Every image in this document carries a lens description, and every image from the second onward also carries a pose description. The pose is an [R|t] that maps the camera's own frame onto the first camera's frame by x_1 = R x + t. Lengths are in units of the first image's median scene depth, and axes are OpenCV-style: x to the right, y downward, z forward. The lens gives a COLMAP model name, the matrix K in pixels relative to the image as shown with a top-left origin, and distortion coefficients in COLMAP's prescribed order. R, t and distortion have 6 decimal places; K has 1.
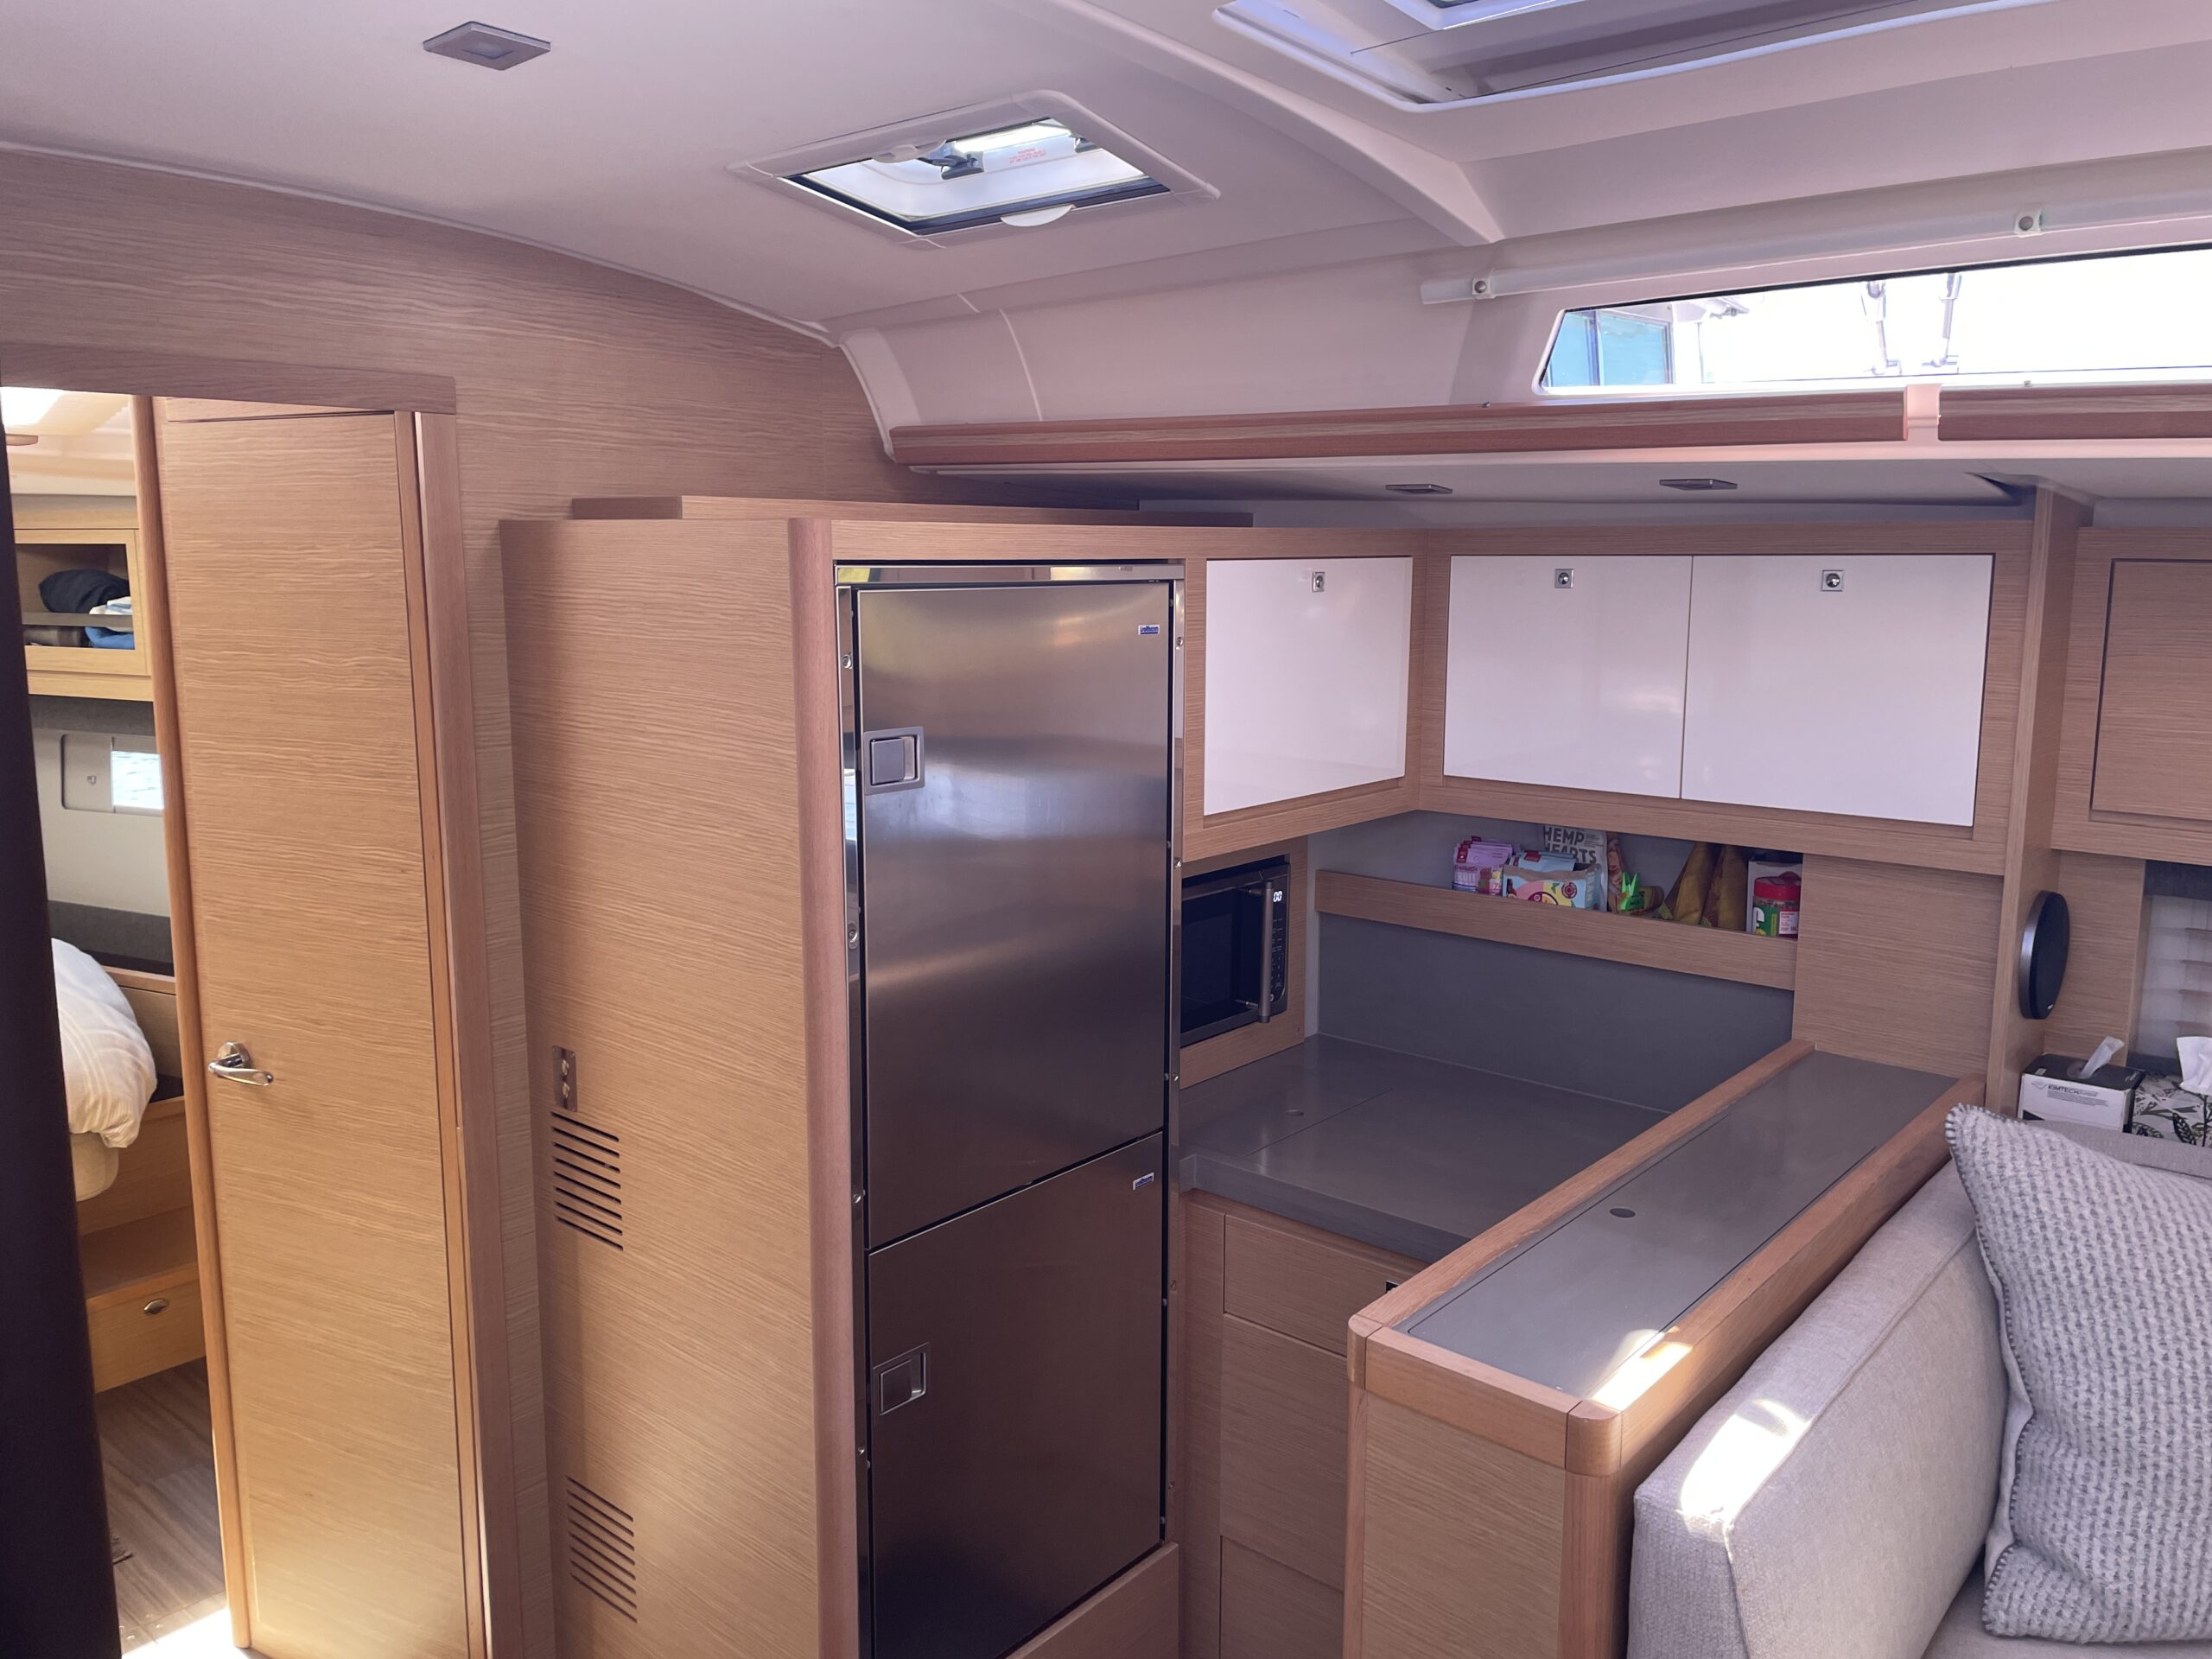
lens RADIAL K [[1700.9, 0, 1139.2], [0, 1700.9, 812.3], [0, 0, 1]] dist [0.085597, -0.113631]
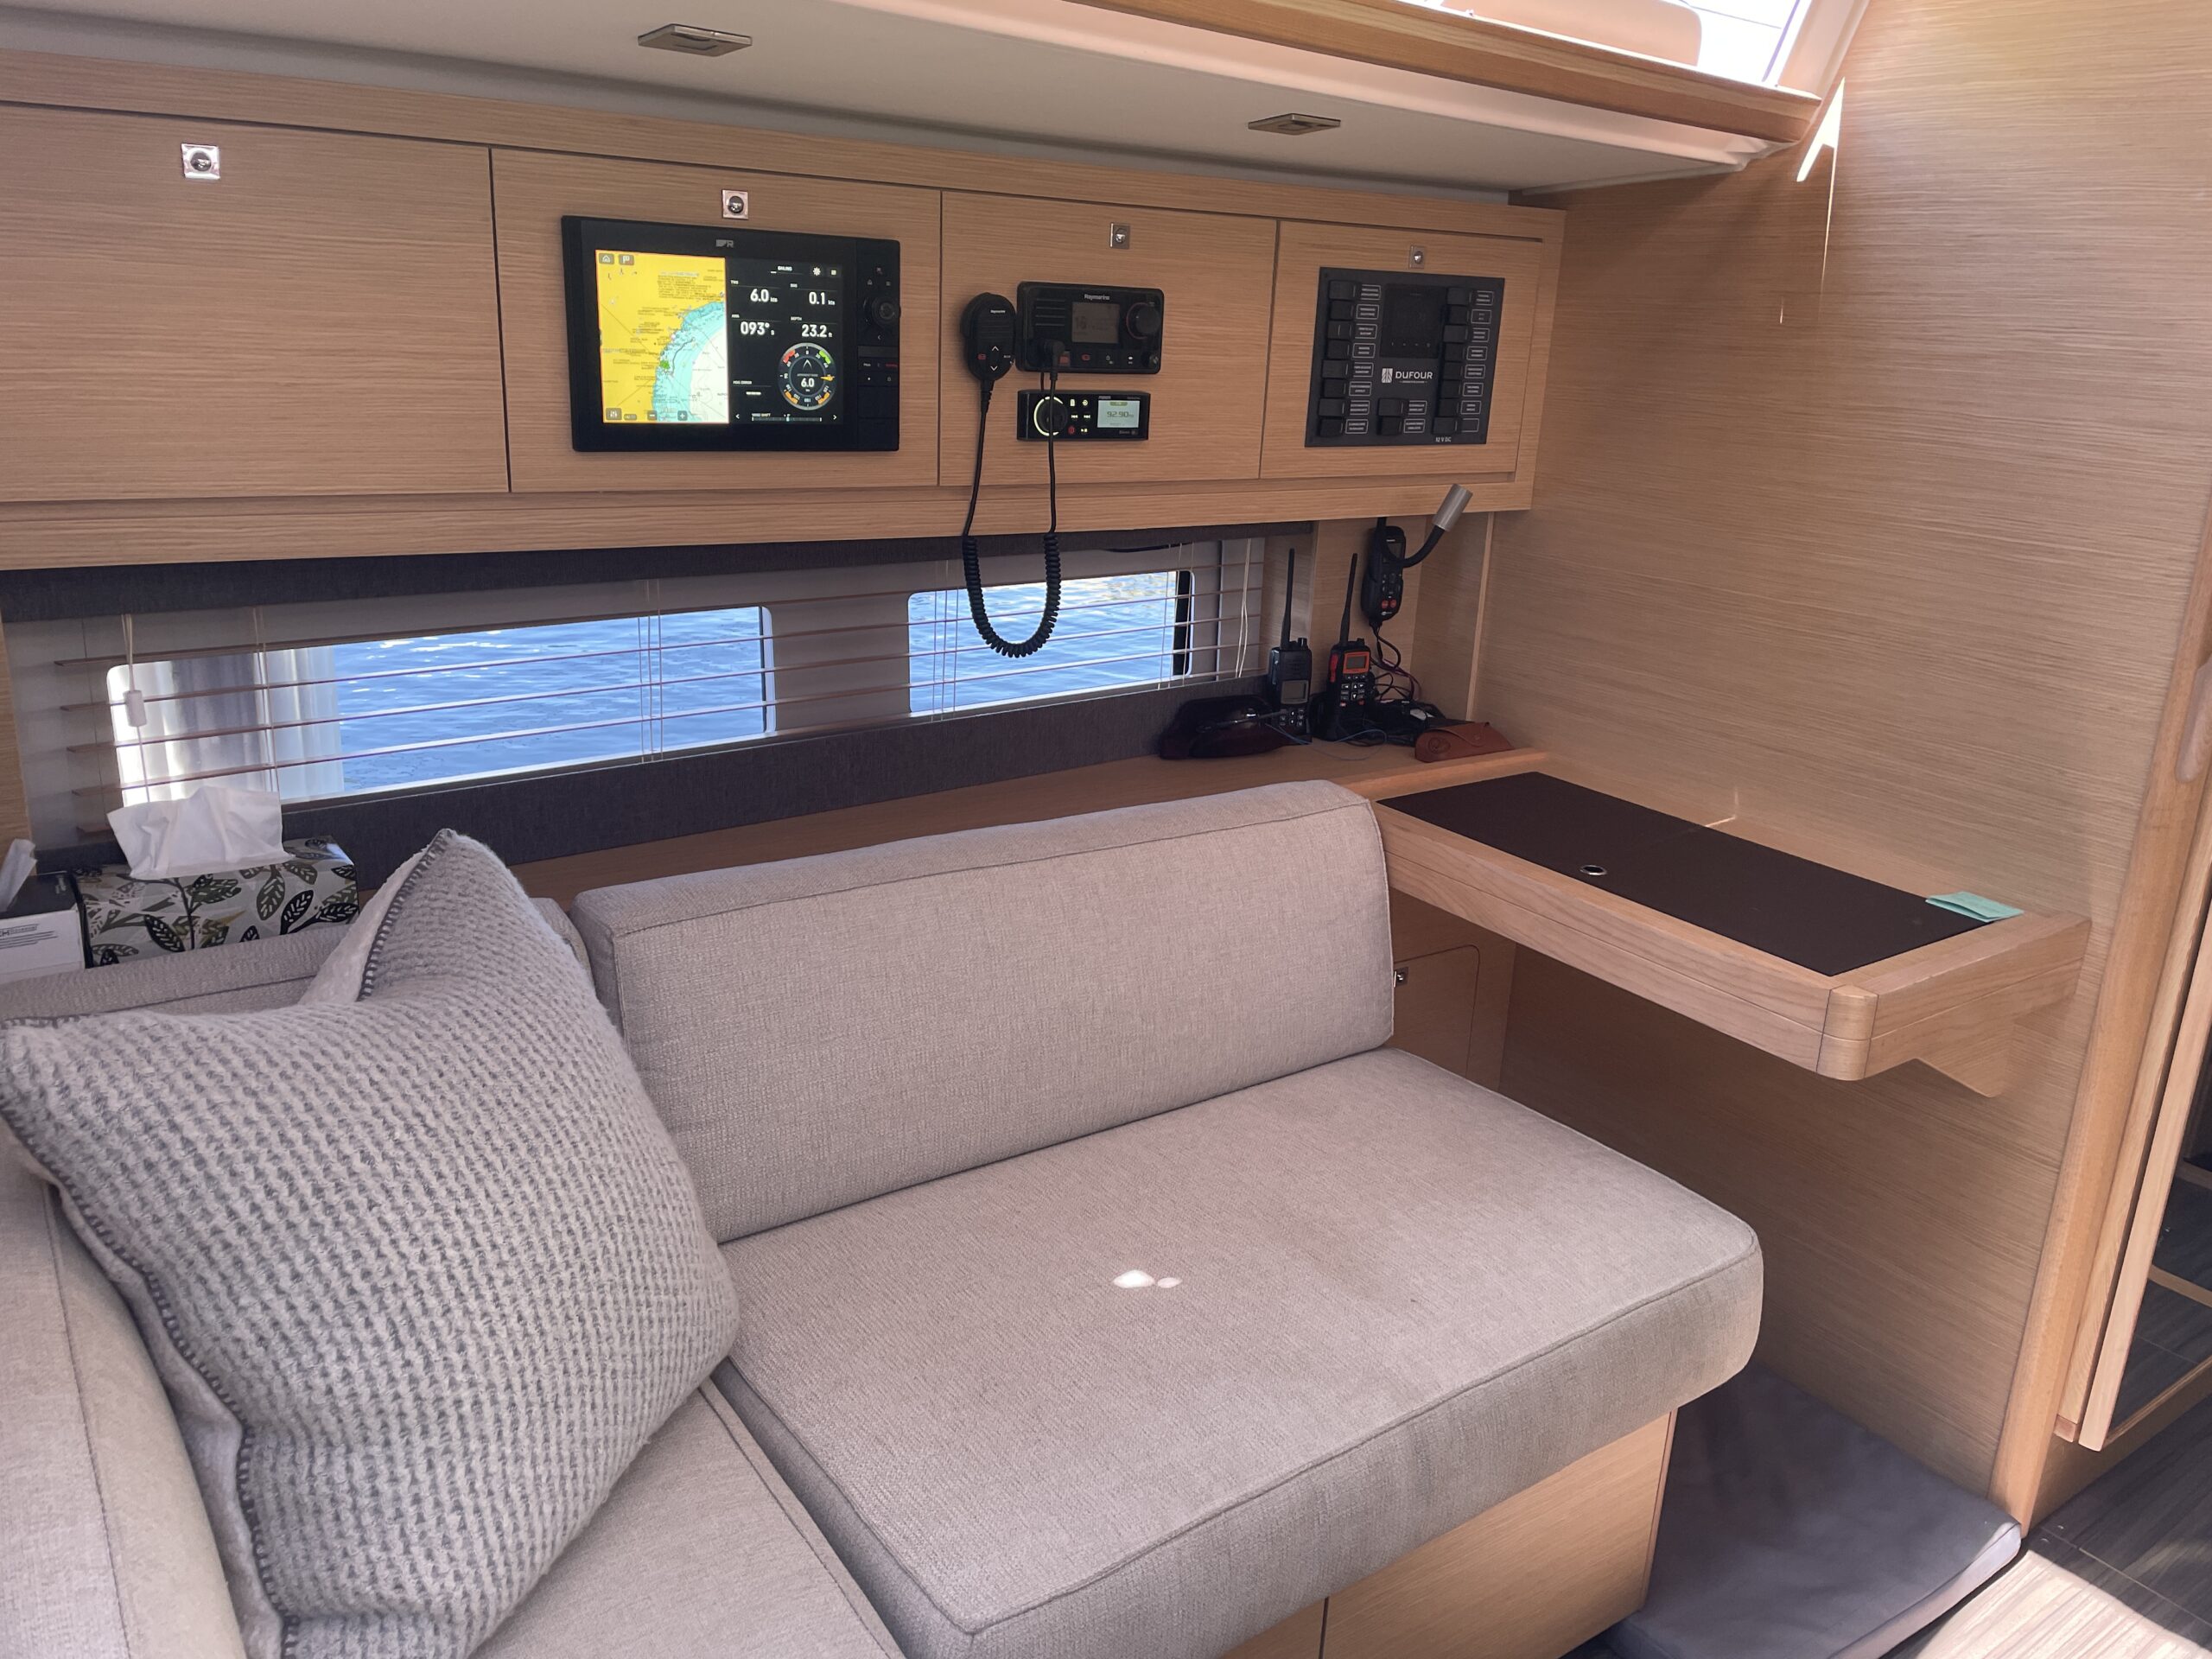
lens RADIAL K [[1700.9, 0, 1139.2], [0, 1700.9, 812.3], [0, 0, 1]] dist [0.085597, -0.113631]
pose [[0.256351, -0.270139, 0.928068, 0.067903], [0.110022, 0.962067, 0.249645, 0.000786], [-0.960302, 0.038111, 0.276348, 0.506409]]
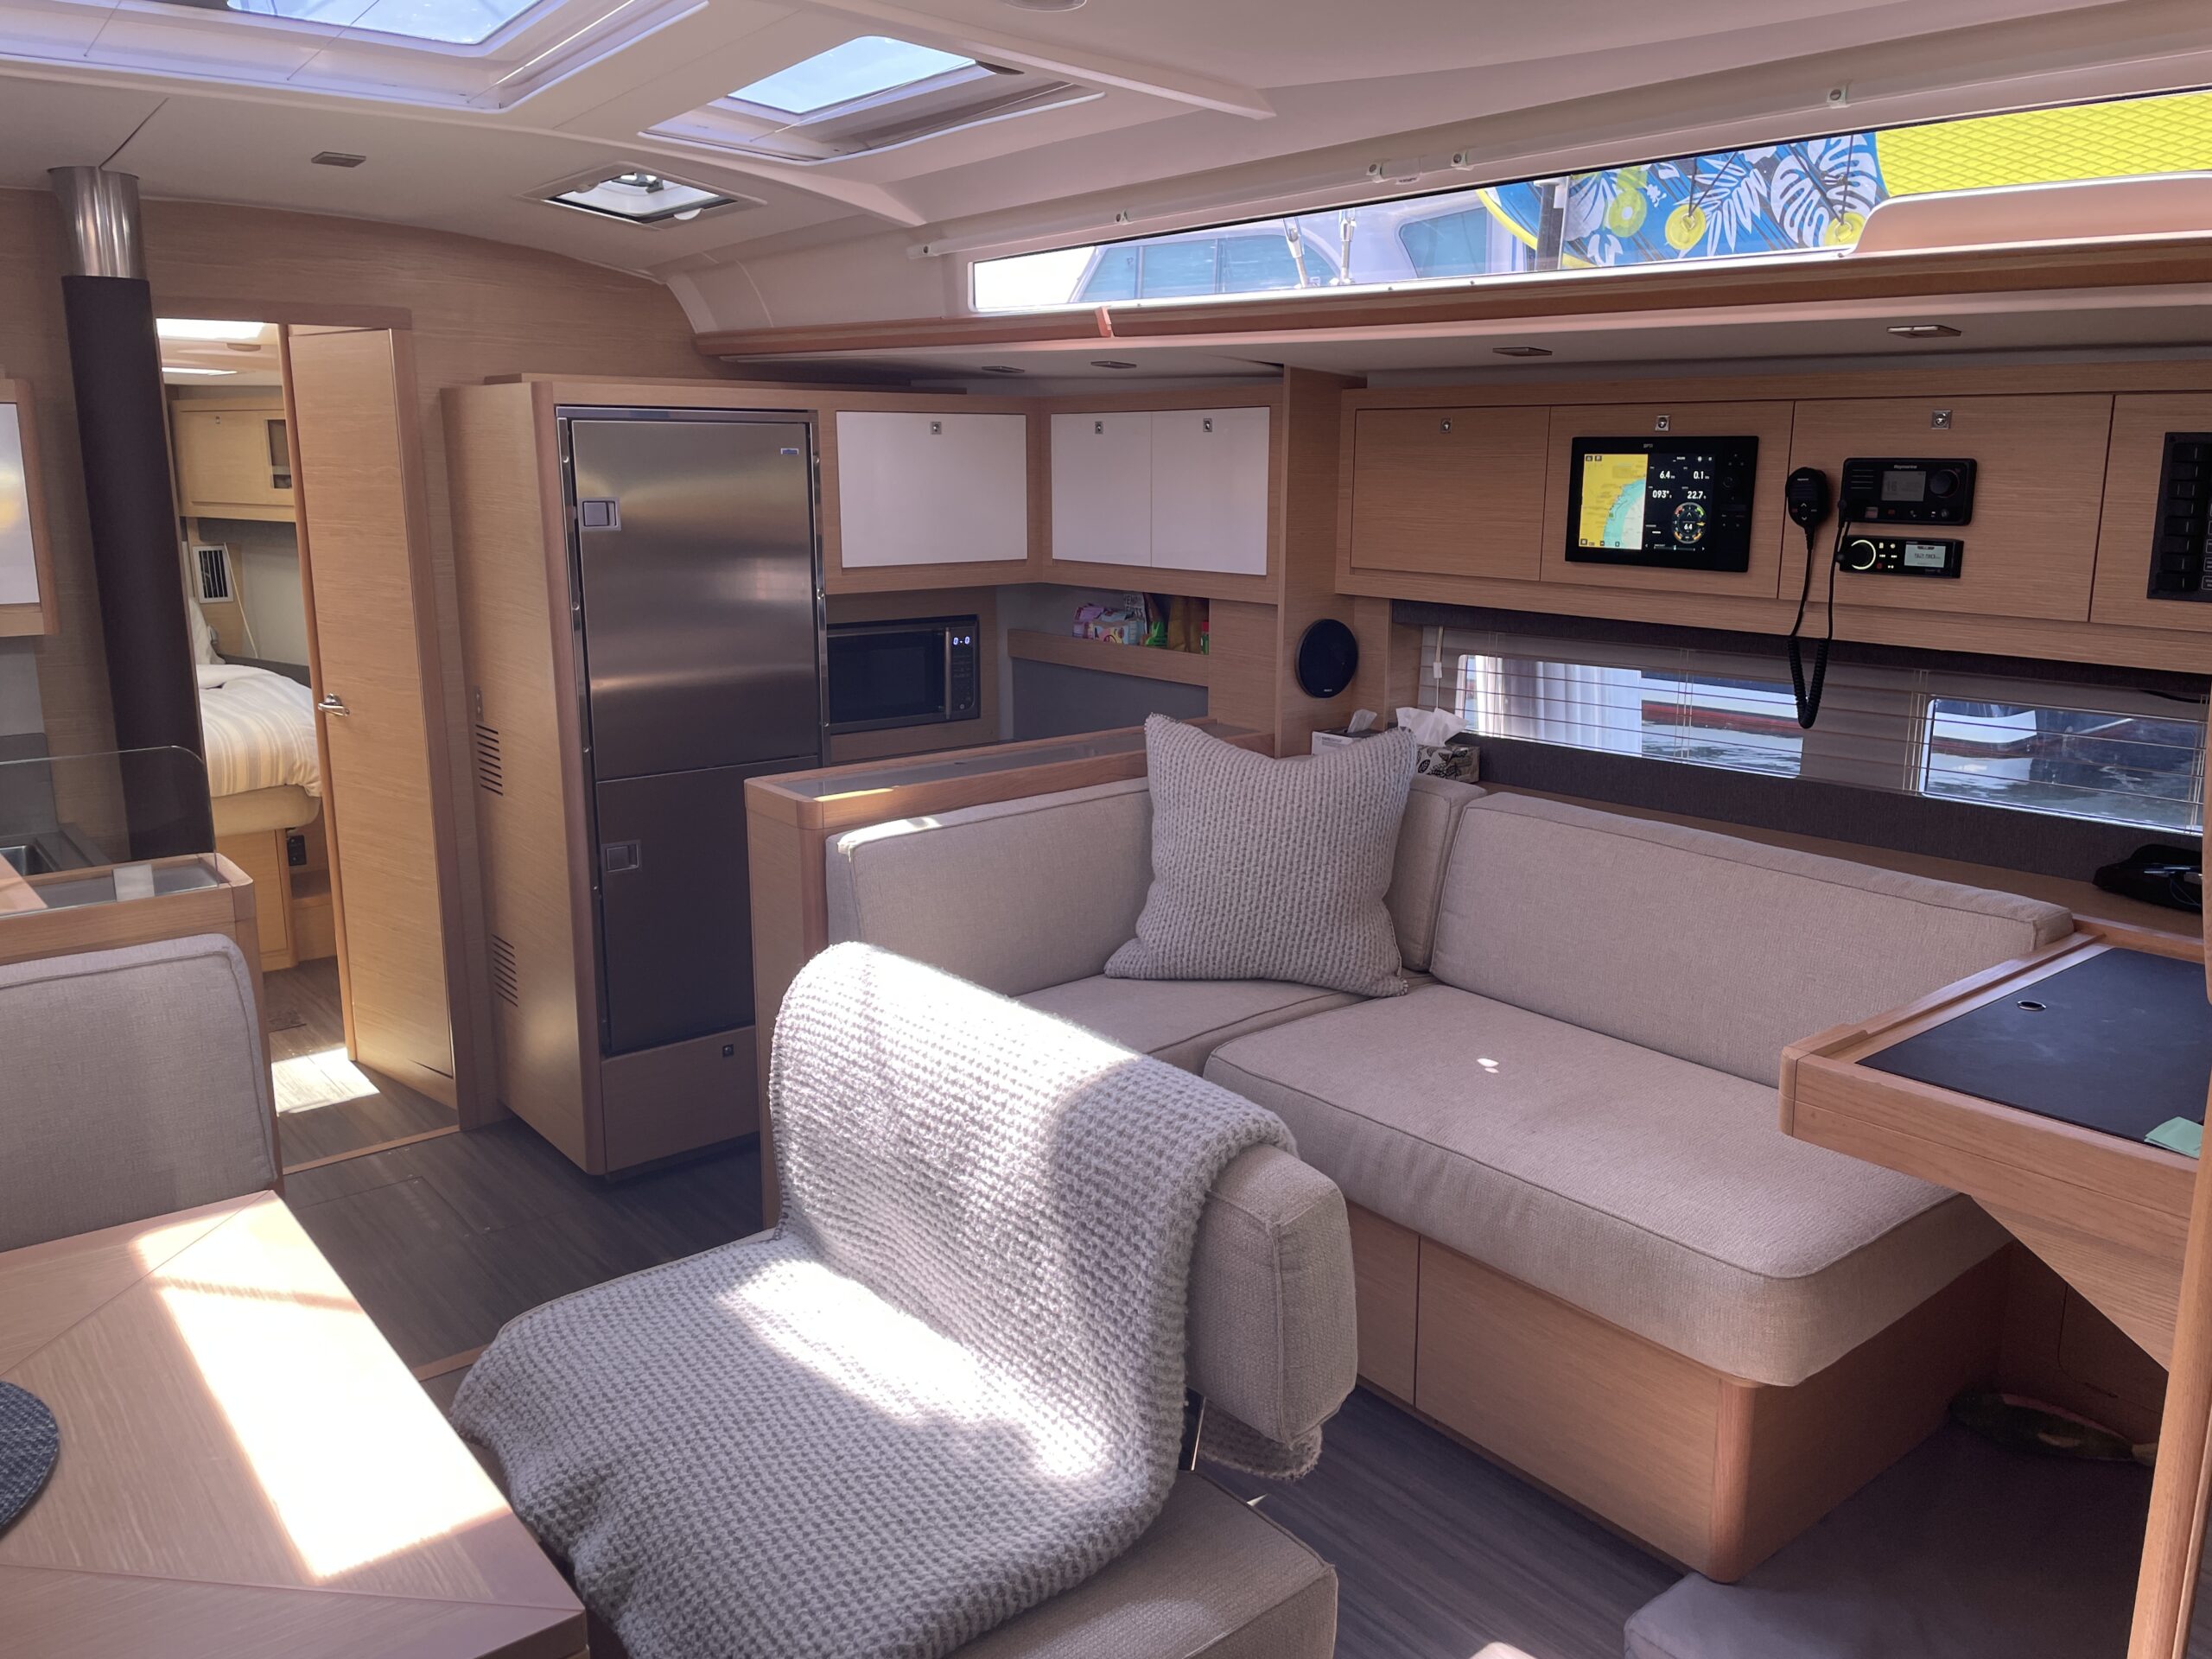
lens RADIAL K [[1742.7, 0, 1106.0], [0, 1742.7, 829.5], [0, 0, 1]] dist [0.103967, -0.121012]
pose [[0.979241, 0.039102, -0.198890, 0.886027], [-0.027203, 0.997692, 0.062213, 0.198309], [0.200863, -0.055511, 0.978045, -0.889298]]
